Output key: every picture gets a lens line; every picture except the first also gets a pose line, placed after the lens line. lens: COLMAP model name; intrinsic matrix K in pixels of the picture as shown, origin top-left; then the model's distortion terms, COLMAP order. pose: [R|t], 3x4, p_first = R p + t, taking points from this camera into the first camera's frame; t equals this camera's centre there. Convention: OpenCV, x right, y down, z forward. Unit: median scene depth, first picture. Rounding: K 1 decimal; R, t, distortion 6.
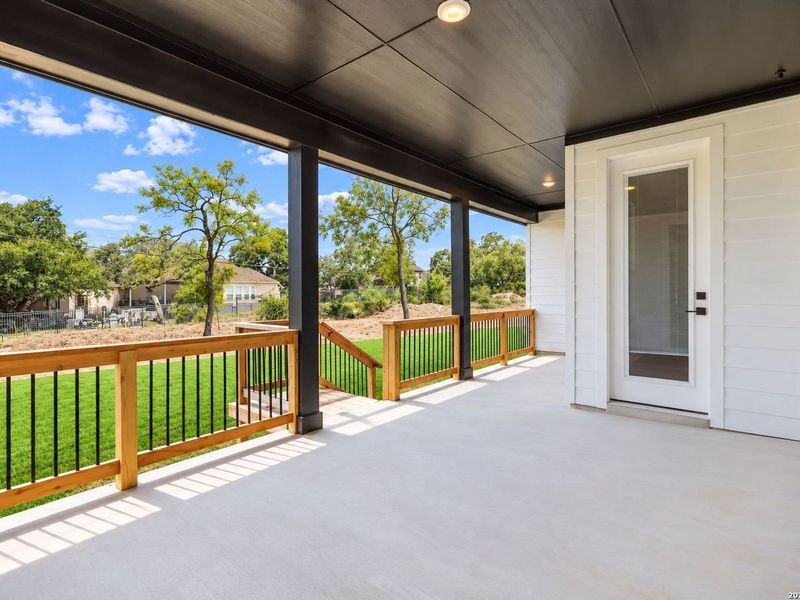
lens RADIAL K [[419.9, 0, 400.3], [0, 419.9, 297.7], [0, 0, 1]] dist [-0.003547, 0.001344]
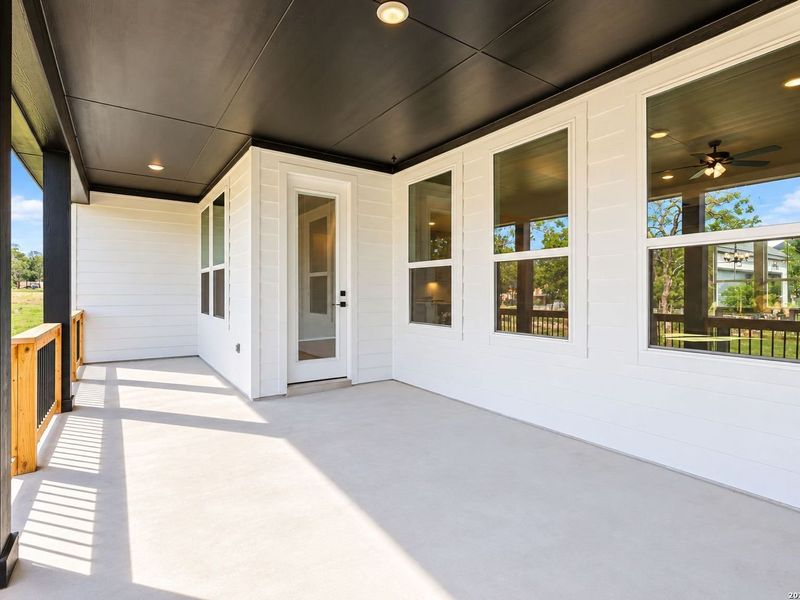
lens RADIAL K [[419.9, 0, 400.3], [0, 419.9, 297.7], [0, 0, 1]] dist [-0.003547, 0.001344]
pose [[0.259127, -0.007202, 0.965816, -0.571391], [0.010268, 0.999936, 0.004702, 0.005089], [-0.965789, 0.008698, 0.259185, 0.448803]]
